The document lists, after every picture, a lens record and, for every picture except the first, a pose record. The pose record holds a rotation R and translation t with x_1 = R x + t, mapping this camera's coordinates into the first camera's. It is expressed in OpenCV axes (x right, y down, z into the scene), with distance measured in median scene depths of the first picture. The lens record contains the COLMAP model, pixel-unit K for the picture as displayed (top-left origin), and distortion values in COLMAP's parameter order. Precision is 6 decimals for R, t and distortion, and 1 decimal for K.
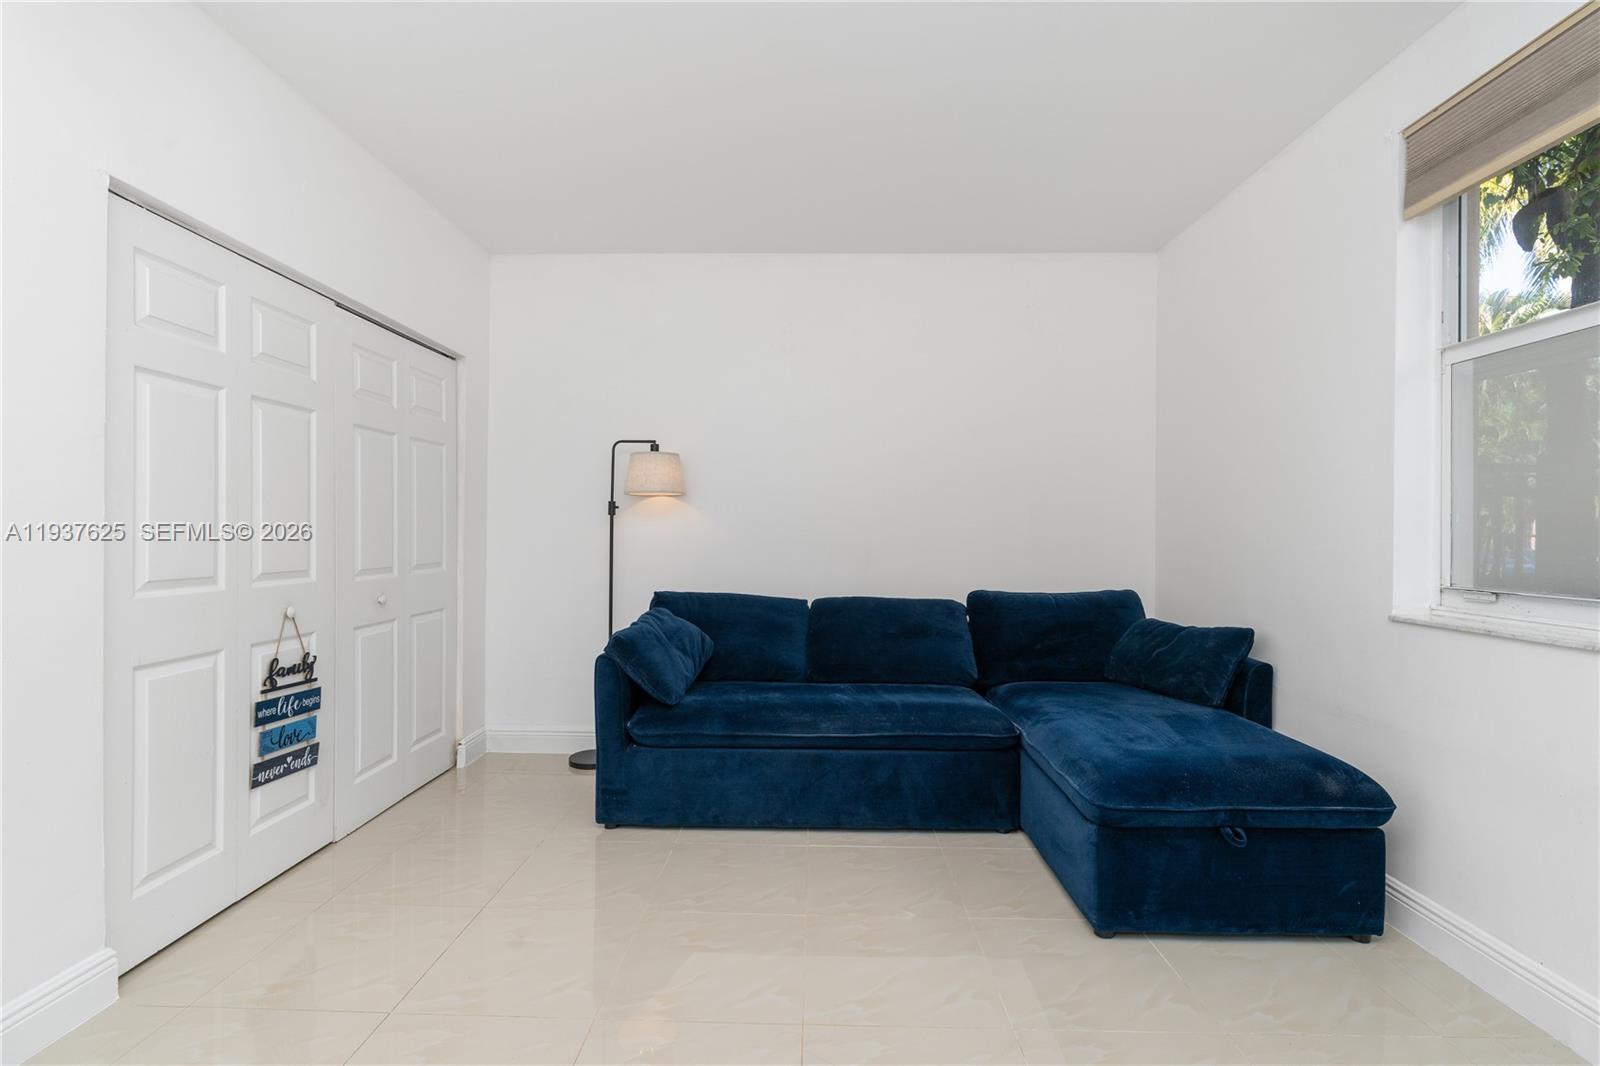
lens RADIAL K [[733.4, 0, 800.0], [0, 733.4, 533.0], [0, 0, 1]] dist [-0.015060, 0.008034]
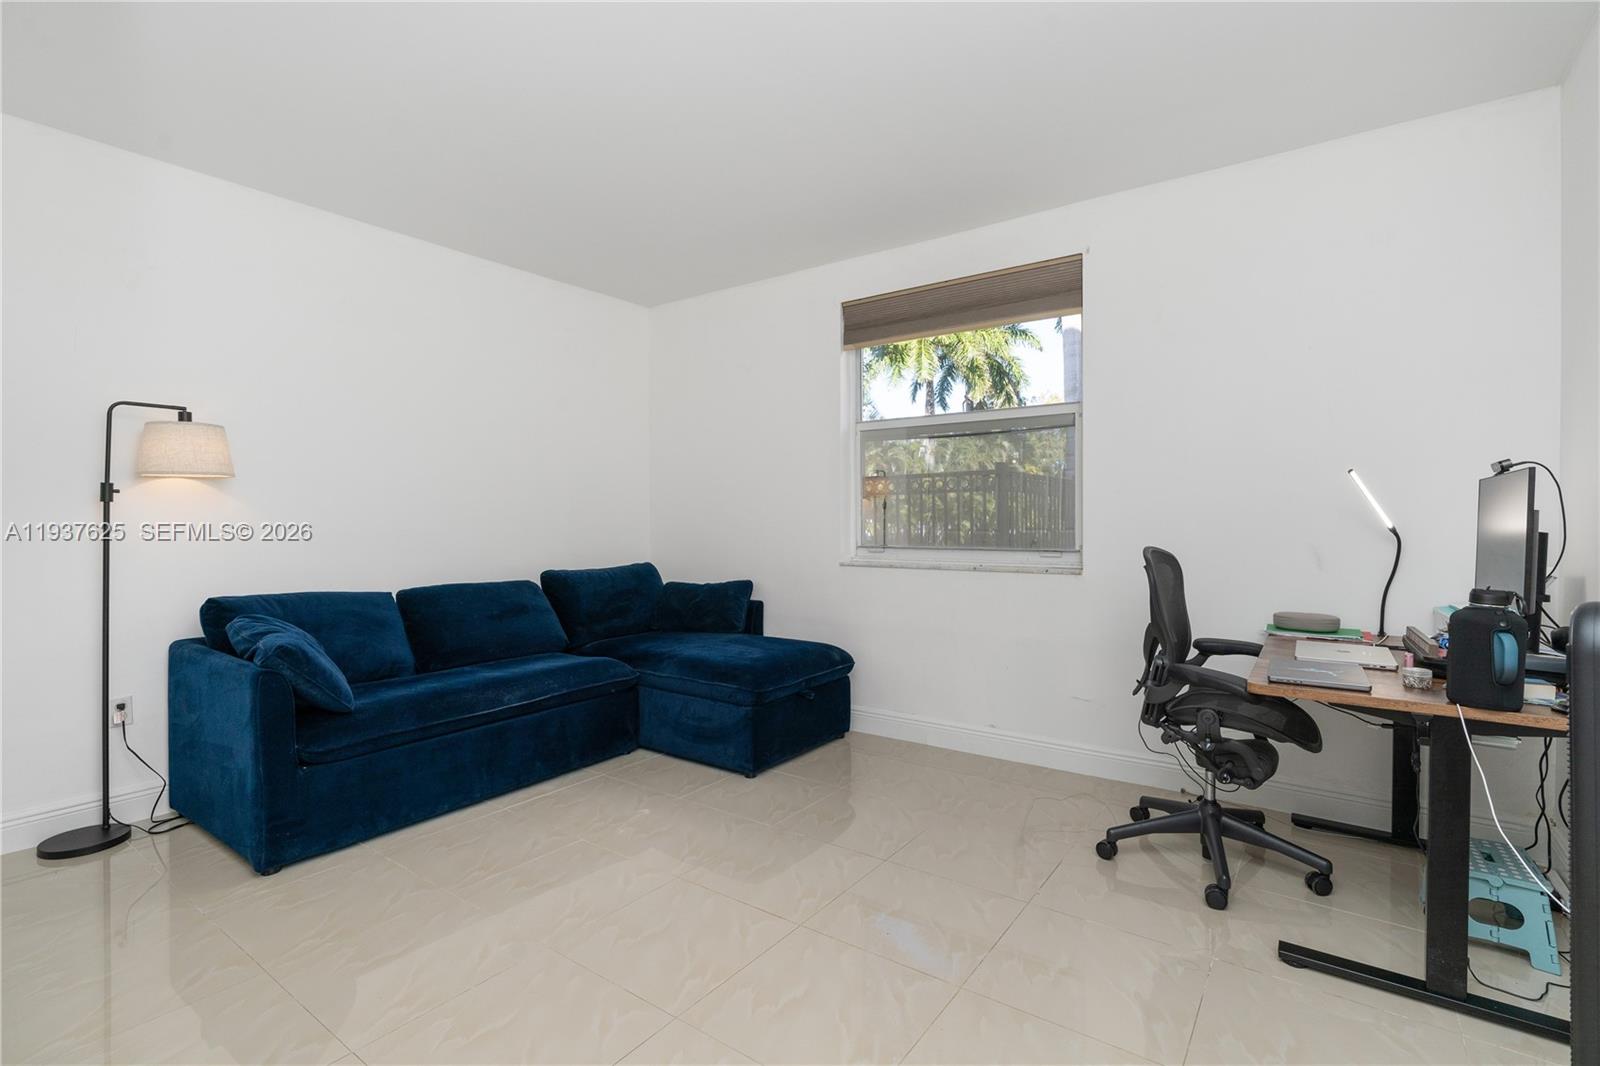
lens RADIAL K [[733.4, 0, 800.0], [0, 733.4, 533.0], [0, 0, 1]] dist [-0.015060, 0.008034]
pose [[0.565980, -0.023409, 0.824087, -0.606227], [0.009121, 0.999713, 0.022134, -0.003802], [-0.824368, -0.005011, 0.566031, 0.021701]]
